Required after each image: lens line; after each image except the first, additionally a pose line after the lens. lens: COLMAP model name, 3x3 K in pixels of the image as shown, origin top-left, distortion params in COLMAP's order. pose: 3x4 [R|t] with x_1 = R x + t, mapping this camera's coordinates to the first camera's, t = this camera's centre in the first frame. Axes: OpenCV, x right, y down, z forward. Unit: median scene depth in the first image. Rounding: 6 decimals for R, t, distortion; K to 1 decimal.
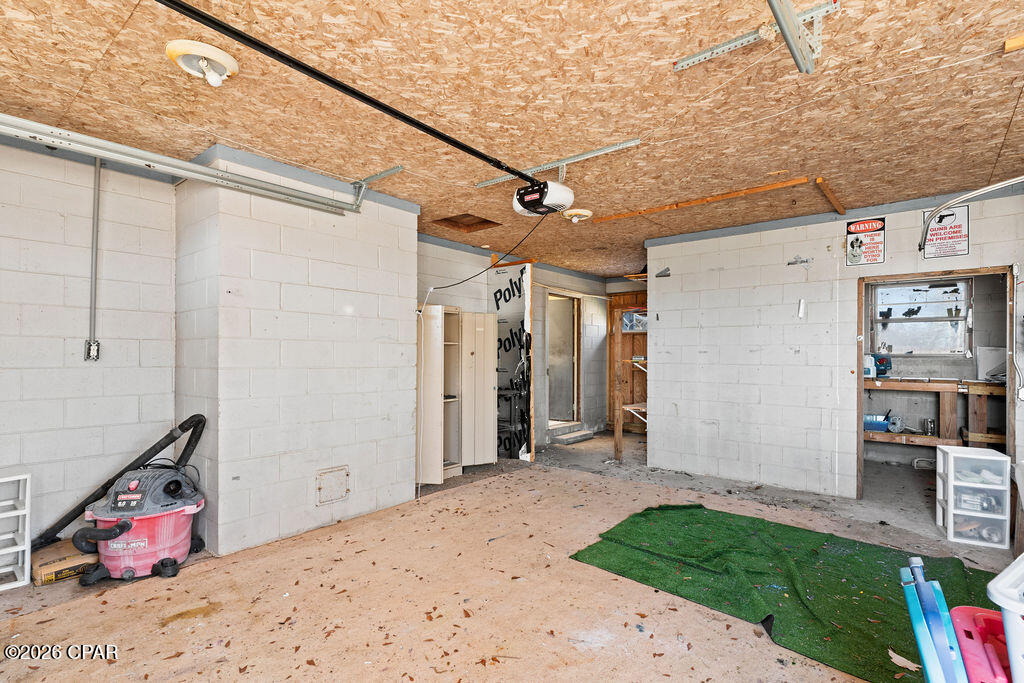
lens RADIAL K [[497.1, 0, 514.1], [0, 497.1, 348.7], [0, 0, 1]] dist [0.002344, -0.001471]
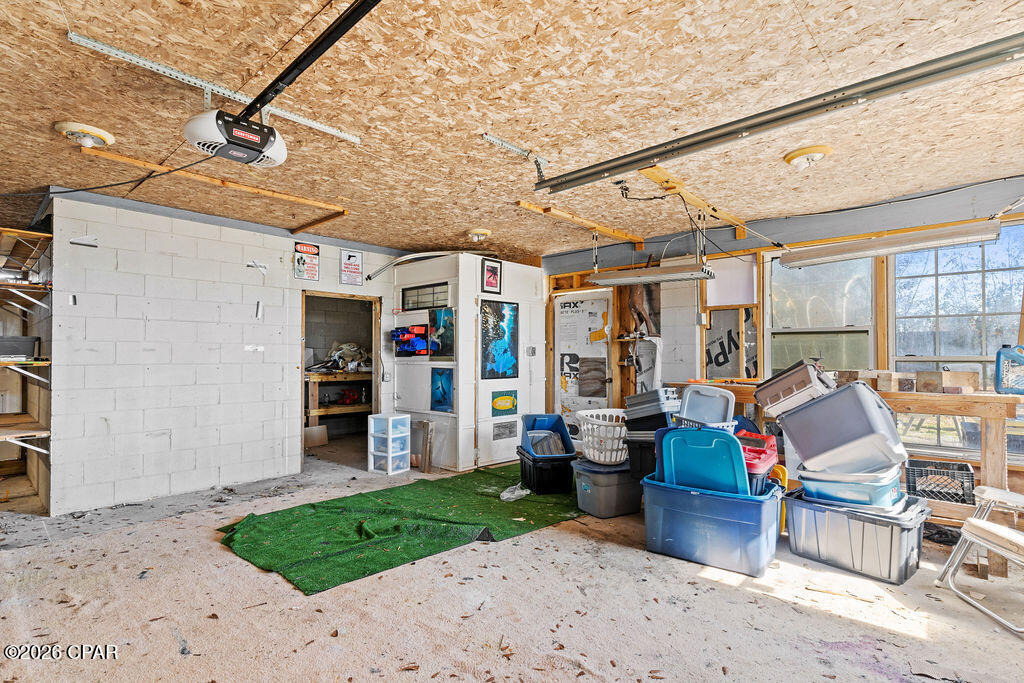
lens RADIAL K [[497.1, 0, 514.0], [0, 497.1, 344.9], [0, 0, 1]] dist [0.002344, -0.001471]
pose [[0.051794, 0.016479, 0.998522, -0.498771], [-0.012692, 0.999794, -0.015842, 0.004524], [-0.998577, -0.011852, 0.051992, 0.430209]]
